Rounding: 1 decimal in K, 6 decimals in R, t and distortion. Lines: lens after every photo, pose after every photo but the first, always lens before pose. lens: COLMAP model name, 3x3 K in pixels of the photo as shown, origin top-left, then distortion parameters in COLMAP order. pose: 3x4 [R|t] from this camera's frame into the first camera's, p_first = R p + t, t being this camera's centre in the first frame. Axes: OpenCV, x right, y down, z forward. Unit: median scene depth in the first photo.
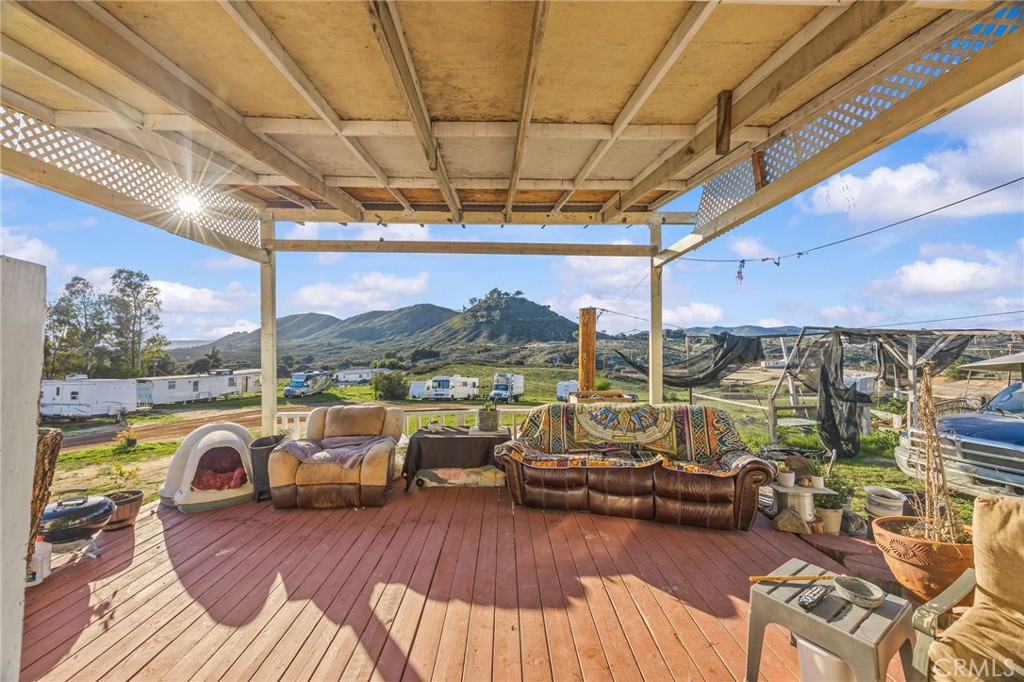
lens RADIAL K [[388.1, 0, 510.6], [0, 388.1, 342.0], [0, 0, 1]] dist [-0.006105, 0.000573]
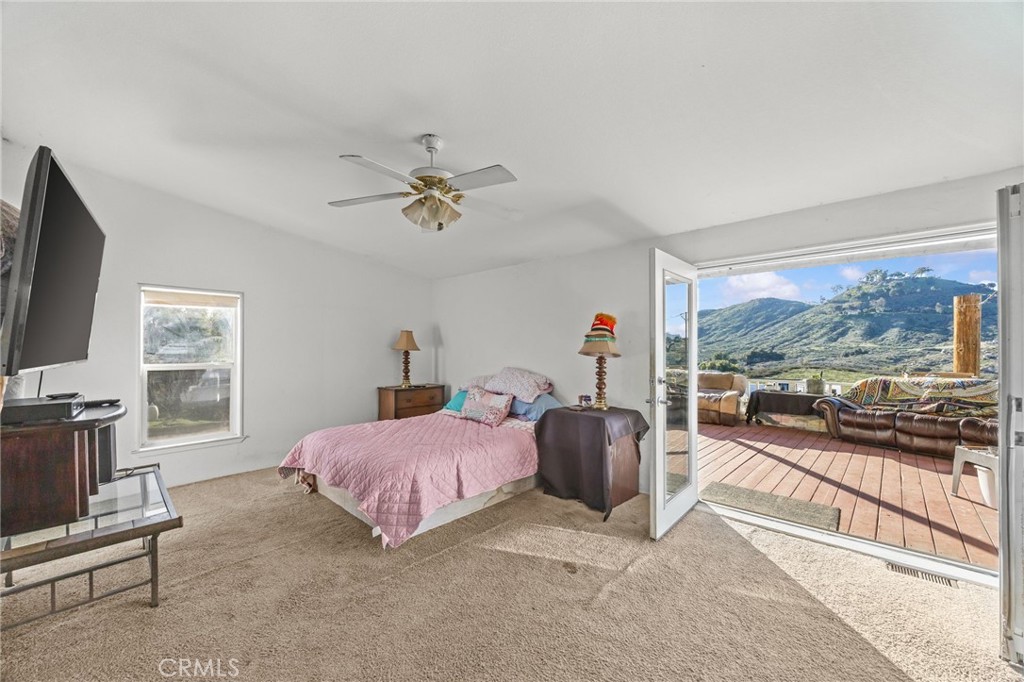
lens RADIAL K [[388.1, 0, 507.3], [0, 388.1, 346.8], [0, 0, 1]] dist [-0.006105, 0.000573]
pose [[0.694403, 0.002164, -0.719583, 0.204697], [0.005123, 0.999955, 0.007951, 0.046854], [0.719568, -0.009208, 0.694361, -0.893586]]
